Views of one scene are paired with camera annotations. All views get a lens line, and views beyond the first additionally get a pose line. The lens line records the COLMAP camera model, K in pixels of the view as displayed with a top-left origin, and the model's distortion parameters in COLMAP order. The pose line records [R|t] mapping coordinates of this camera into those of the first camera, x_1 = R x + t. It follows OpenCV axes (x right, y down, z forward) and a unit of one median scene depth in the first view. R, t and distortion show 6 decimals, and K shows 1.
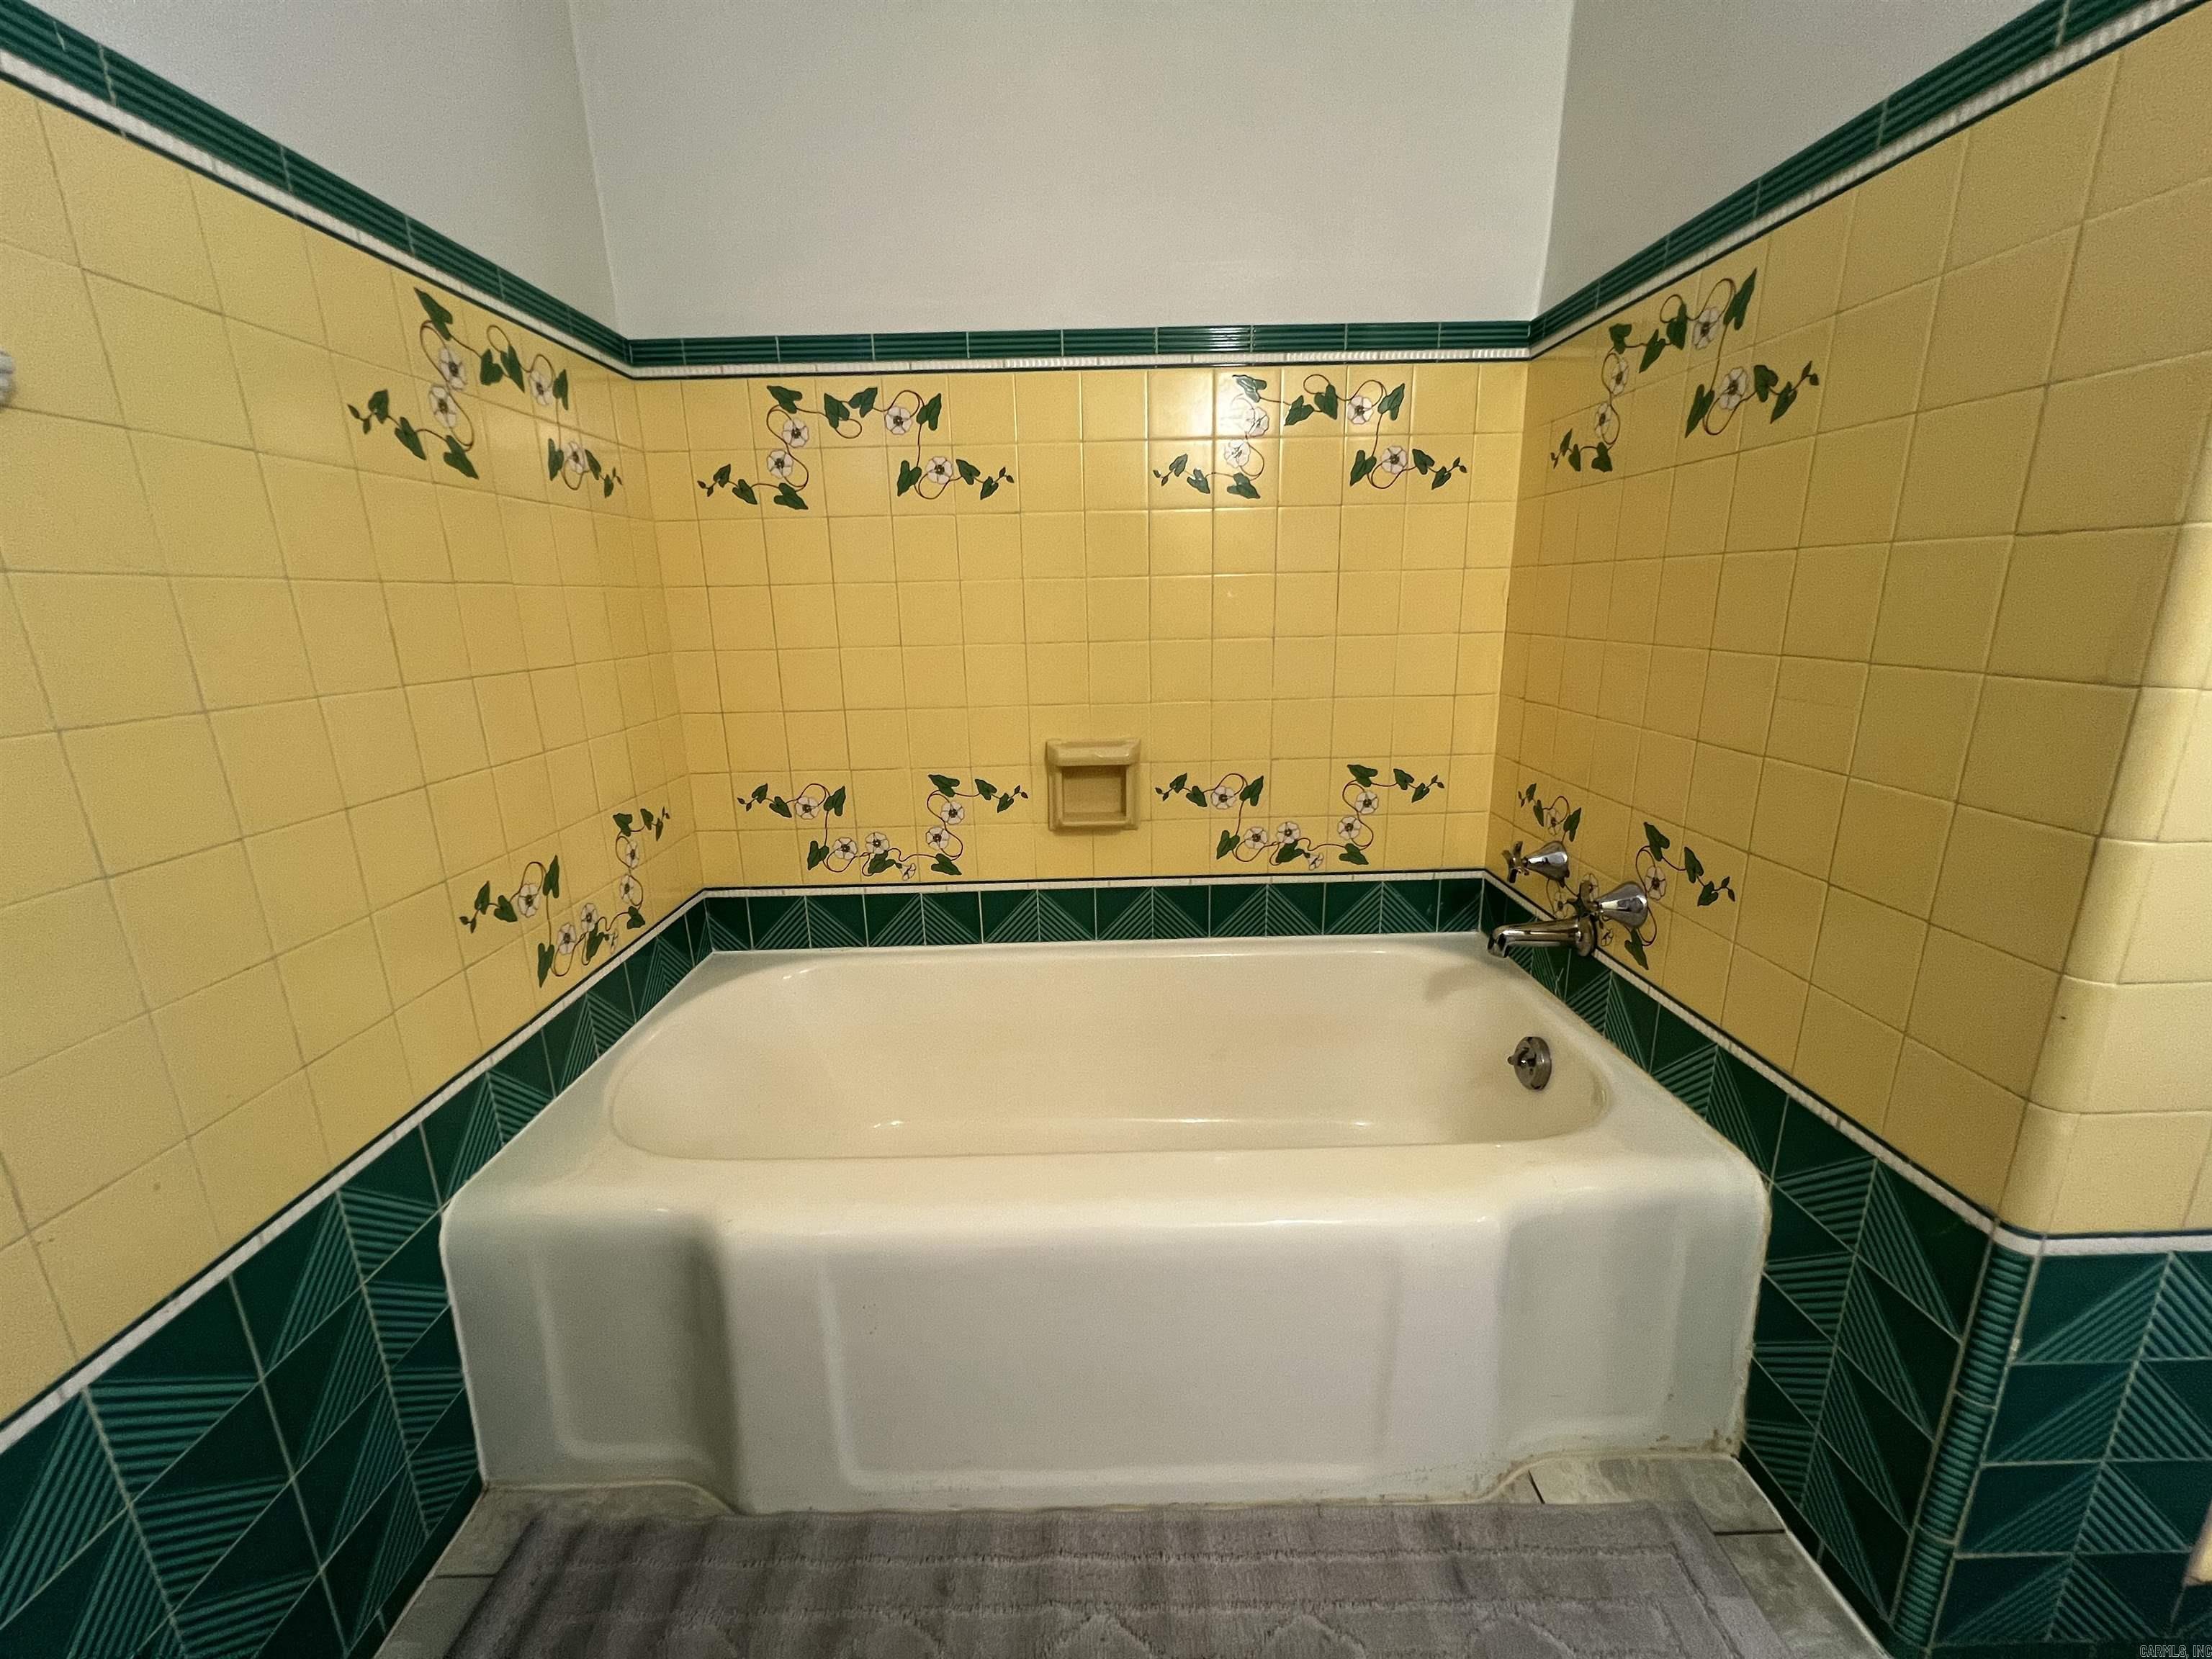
lens RADIAL K [[891.0, 0, 1094.1], [0, 891.0, 831.9], [0, 0, 1]] dist [-0.010052, 0.001413]
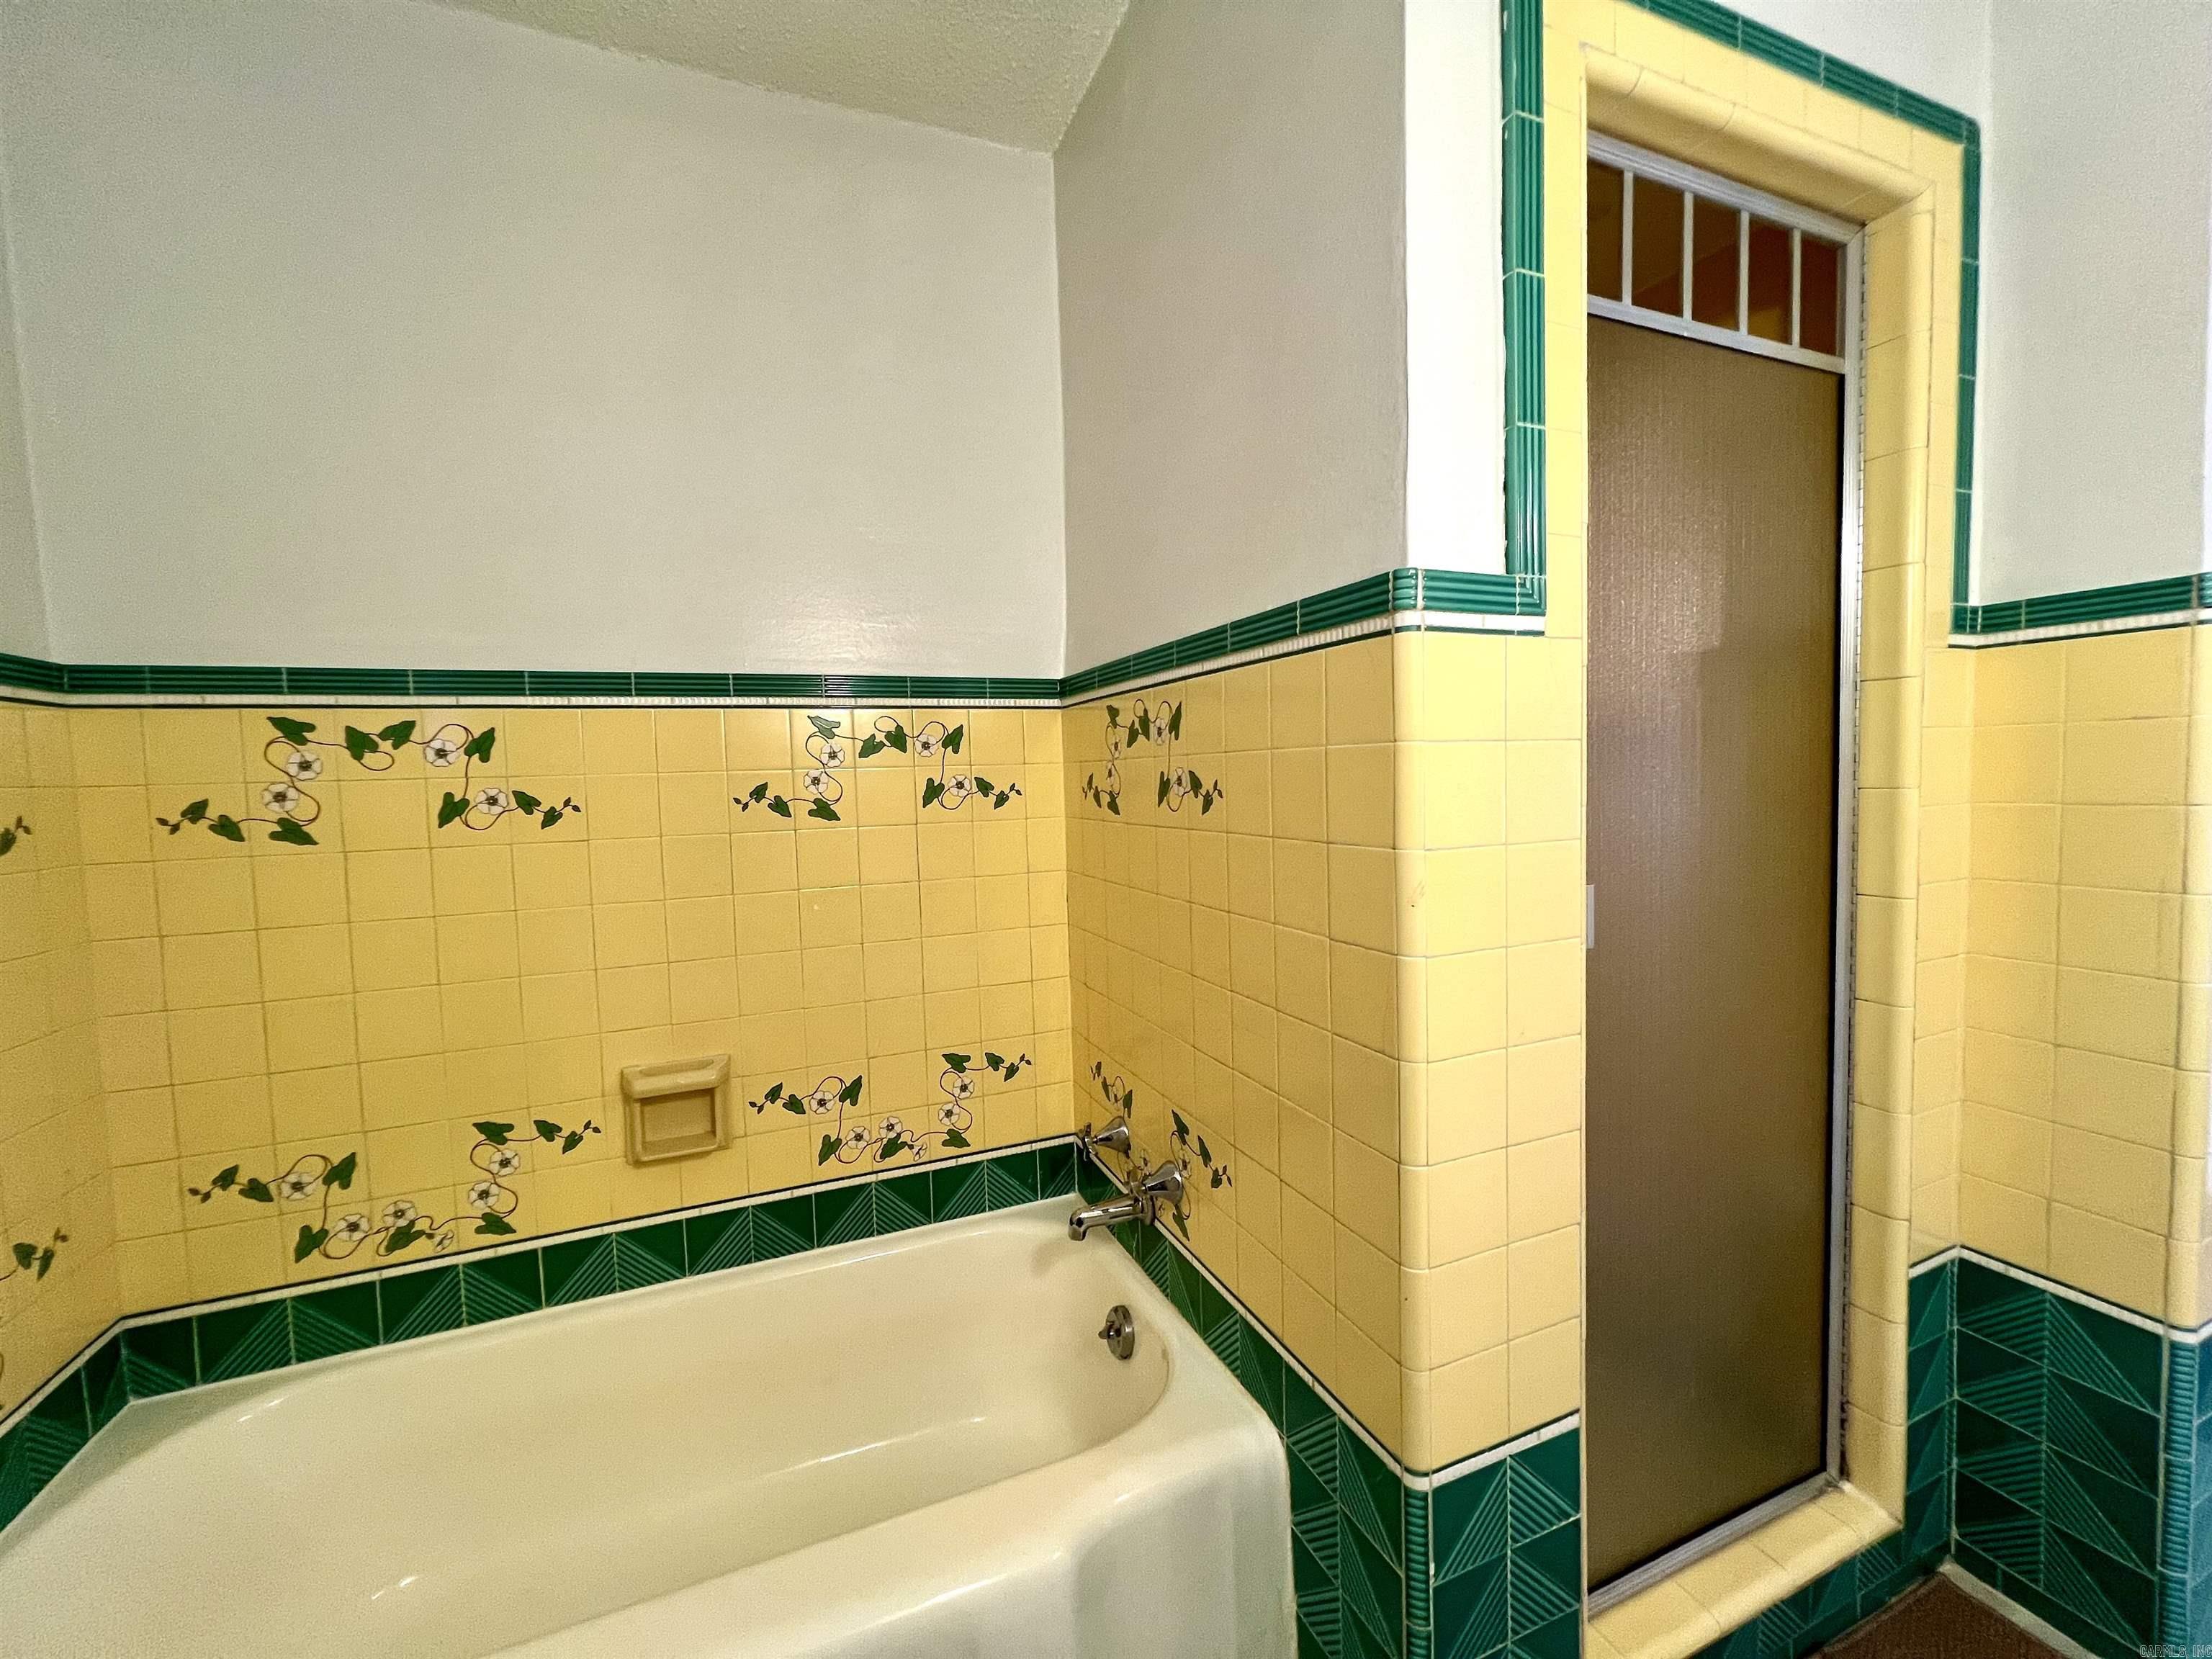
lens RADIAL K [[891.0, 0, 1110.3], [0, 891.0, 820.4], [0, 0, 1]] dist [-0.010052, 0.001413]
pose [[0.923832, -0.023087, 0.382101, 0.077664], [0.104592, 0.975422, -0.193942, -0.133389], [-0.368232, 0.219134, 0.903540, -0.106284]]
